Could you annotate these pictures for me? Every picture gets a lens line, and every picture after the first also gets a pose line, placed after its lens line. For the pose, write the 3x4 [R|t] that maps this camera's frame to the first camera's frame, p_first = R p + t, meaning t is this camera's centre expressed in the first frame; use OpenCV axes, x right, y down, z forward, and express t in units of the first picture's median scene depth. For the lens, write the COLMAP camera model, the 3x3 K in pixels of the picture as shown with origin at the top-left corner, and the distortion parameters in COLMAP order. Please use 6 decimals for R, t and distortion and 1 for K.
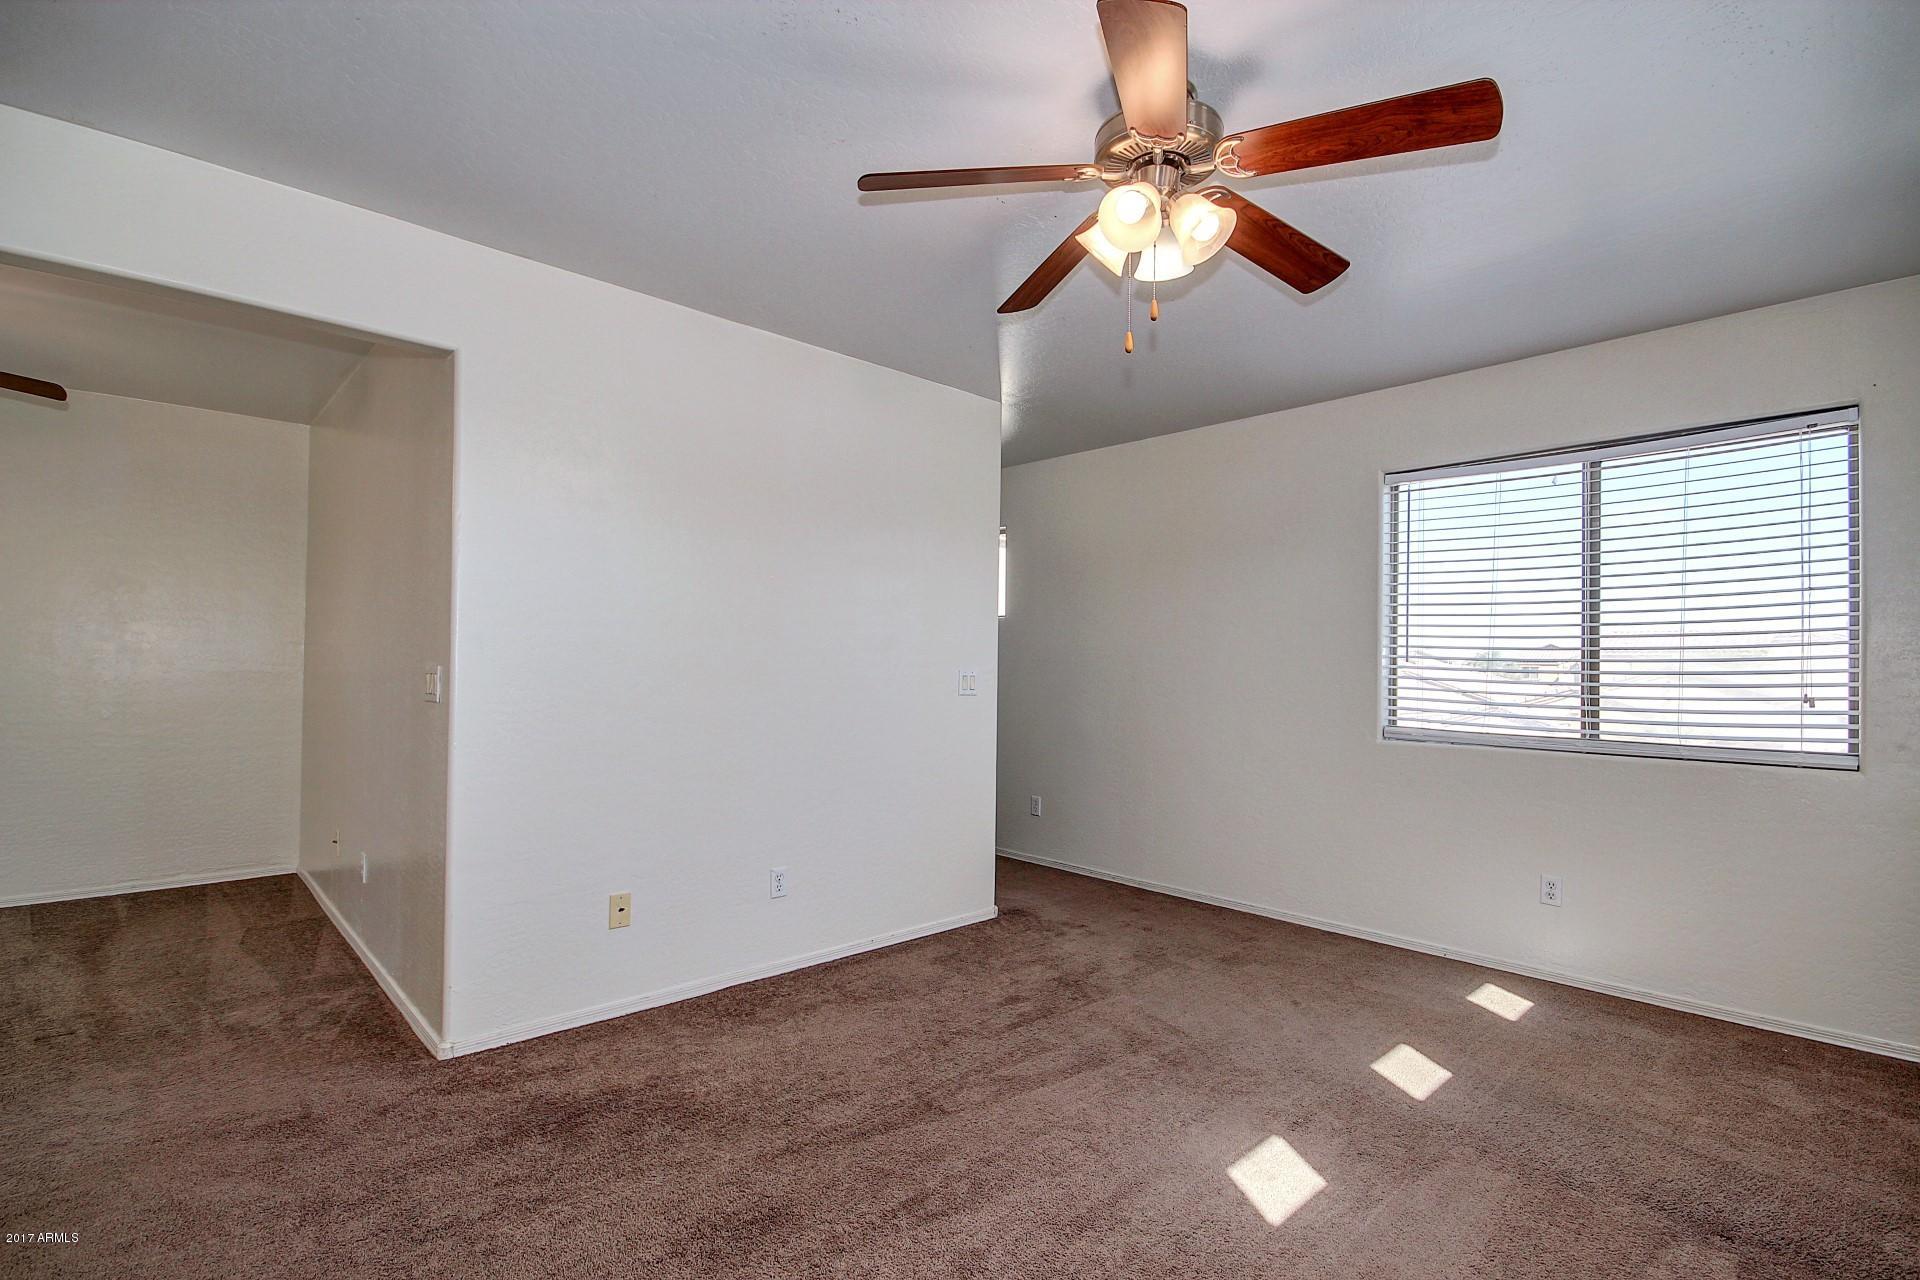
lens RADIAL K [[882.9, 0, 962.9], [0, 882.9, 653.5], [0, 0, 1]] dist [-0.002744, -0.001800]
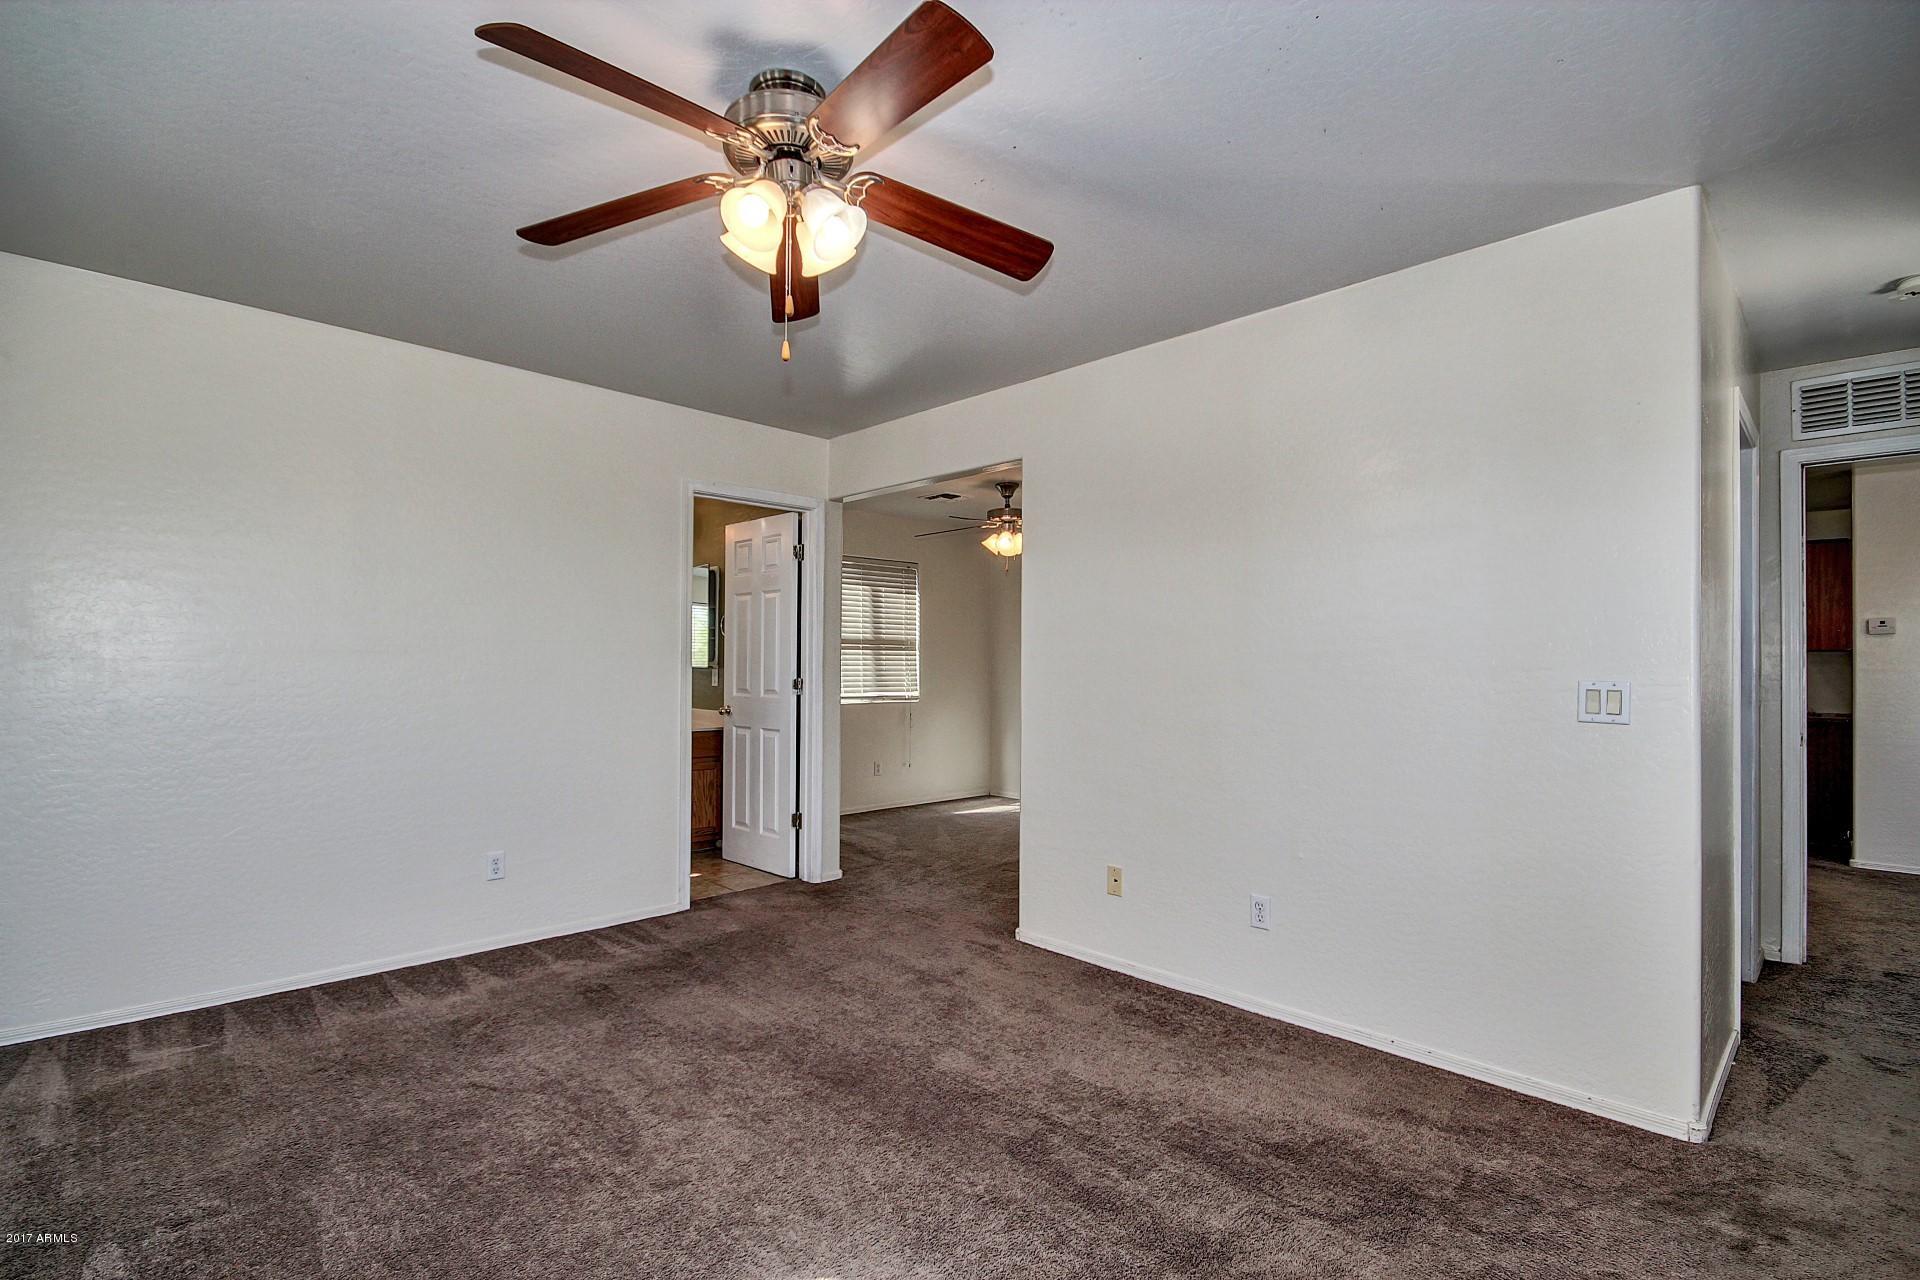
lens RADIAL K [[882.9, 0, 955.3], [0, 882.9, 653.0], [0, 0, 1]] dist [-0.002744, -0.001800]
pose [[0.028610, -0.026603, -0.999237, 0.794924], [0.005252, 0.999636, -0.026464, 0.019497], [0.999577, -0.004491, 0.028740, 0.765100]]
